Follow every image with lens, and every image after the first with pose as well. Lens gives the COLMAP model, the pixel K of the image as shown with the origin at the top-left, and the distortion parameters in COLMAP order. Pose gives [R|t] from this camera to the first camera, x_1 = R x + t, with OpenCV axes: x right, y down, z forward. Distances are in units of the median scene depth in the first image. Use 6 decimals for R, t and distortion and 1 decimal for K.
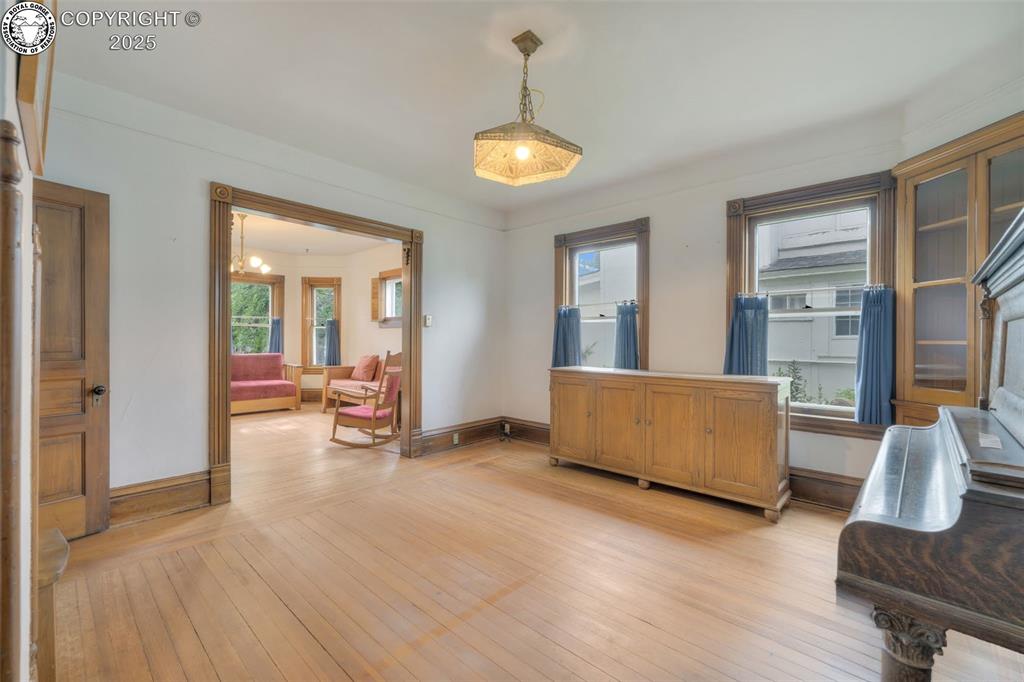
lens RADIAL K [[428.2, 0, 512.0], [0, 428.2, 341.0], [0, 0, 1]] dist [0.002700, 0.000203]
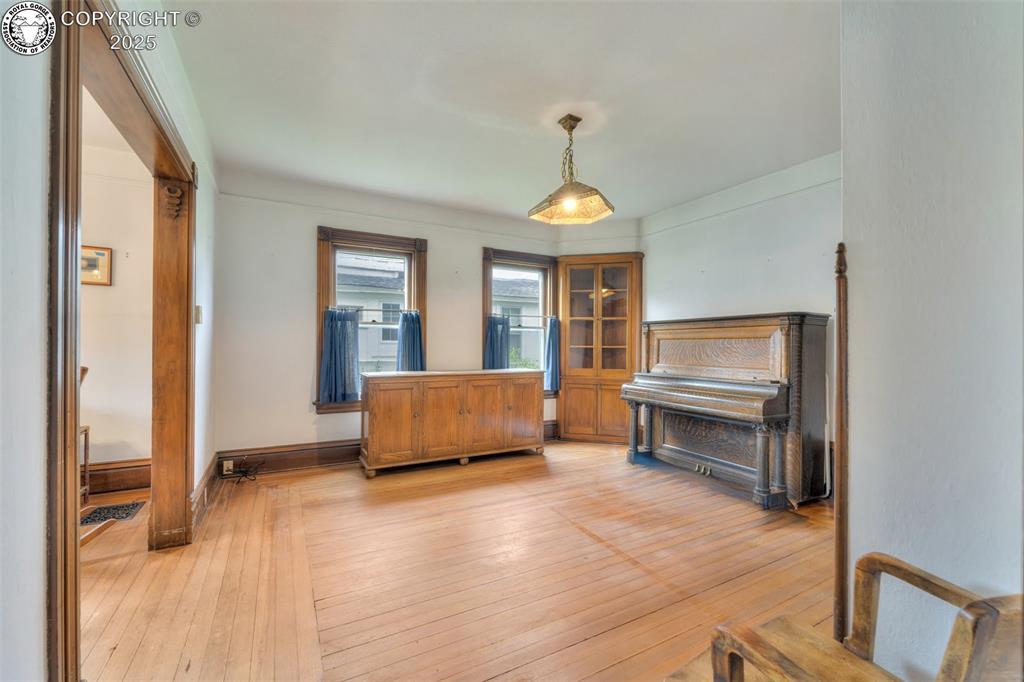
lens RADIAL K [[421.7, 0, 502.3], [0, 421.7, 344.1], [0, 0, 1]] dist [0.000741, -0.000026]
pose [[0.330652, -0.000149, 0.943753, -0.784917], [-0.001524, 0.999999, 0.000692, -0.007073], [-0.943751, -0.001667, 0.330652, 0.477272]]
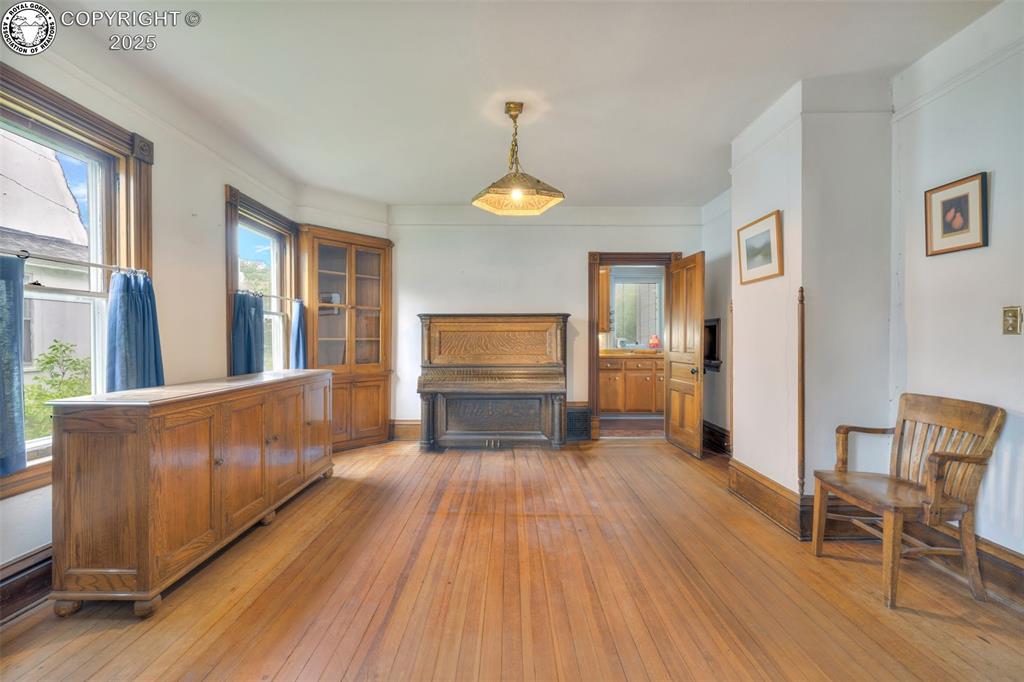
lens RADIAL K [[428.2, 0, 512.0], [0, 428.2, 341.0], [0, 0, 1]] dist [0.002700, 0.000203]
pose [[-0.685407, -0.008424, 0.728111, -0.566118], [-0.000933, 0.999942, 0.010691, -0.005582], [-0.728160, 0.006648, -0.685375, 1.179449]]
